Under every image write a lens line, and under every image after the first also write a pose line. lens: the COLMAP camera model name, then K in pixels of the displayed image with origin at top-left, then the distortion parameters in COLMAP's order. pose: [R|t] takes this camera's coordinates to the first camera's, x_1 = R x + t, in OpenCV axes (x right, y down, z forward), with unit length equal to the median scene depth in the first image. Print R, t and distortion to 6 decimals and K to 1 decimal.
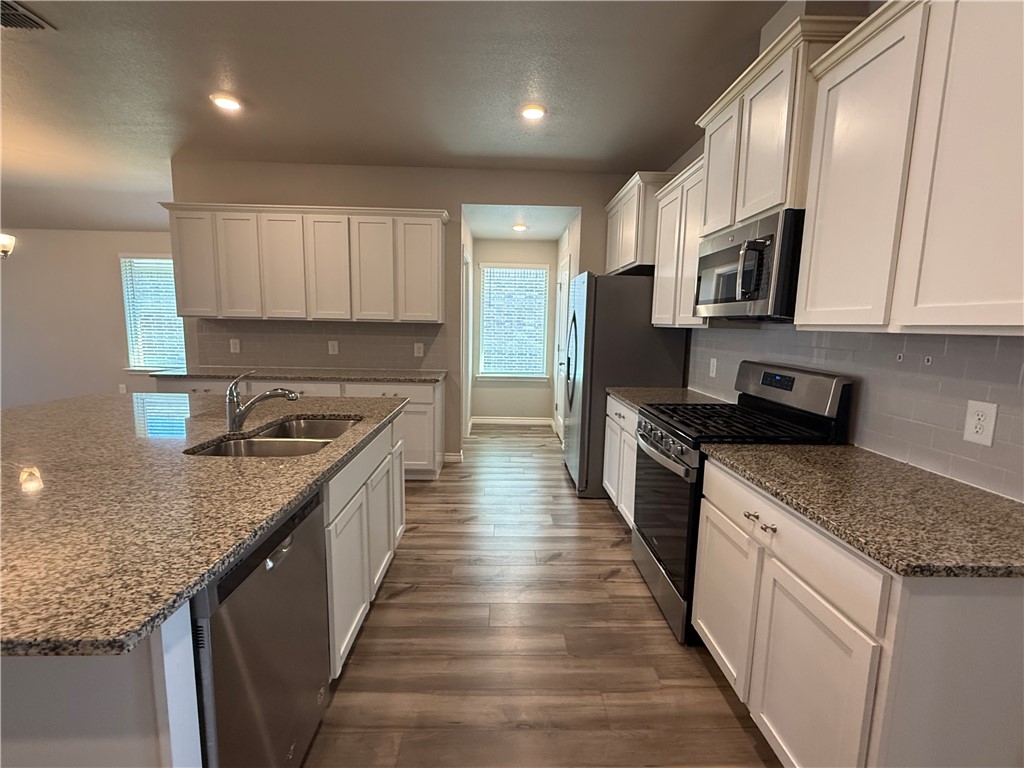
lens RADIAL K [[461.5, 0, 511.2], [0, 461.5, 385.2], [0, 0, 1]] dist [-0.002191, -0.000191]
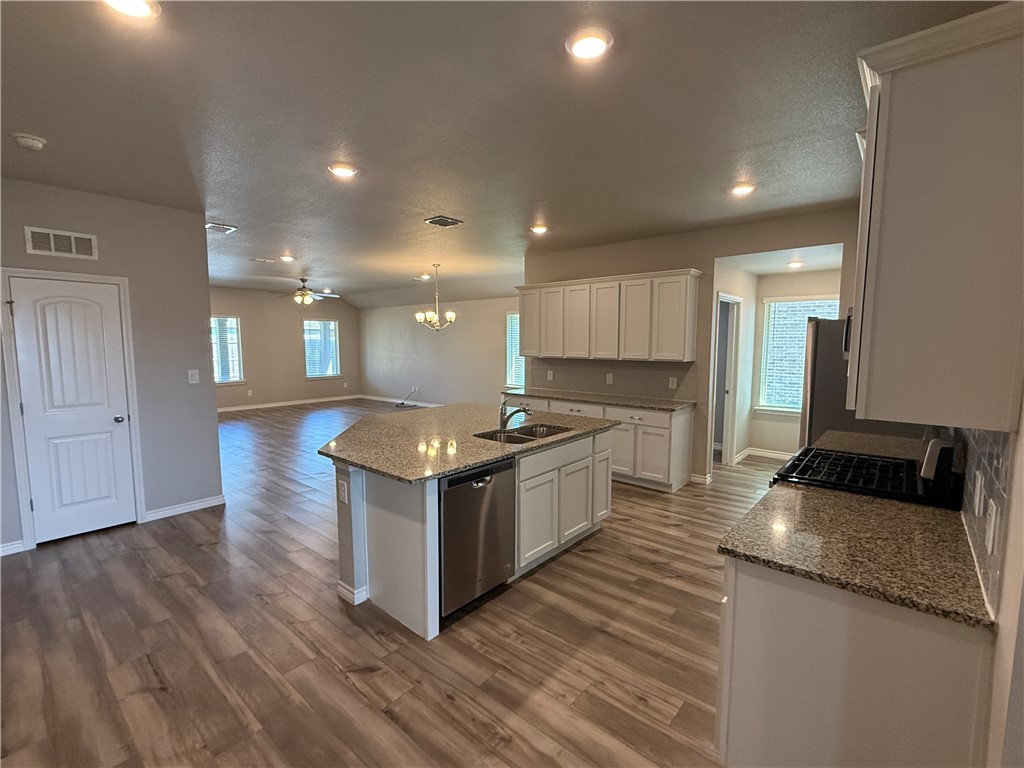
lens RADIAL K [[461.5, 0, 514.8], [0, 461.5, 385.3], [0, 0, 1]] dist [-0.002191, -0.000191]
pose [[0.741385, 0.044682, -0.669591, 0.336514], [-0.074247, 0.997117, -0.015669, -0.024925], [0.666960, 0.061332, 0.742565, -0.180327]]
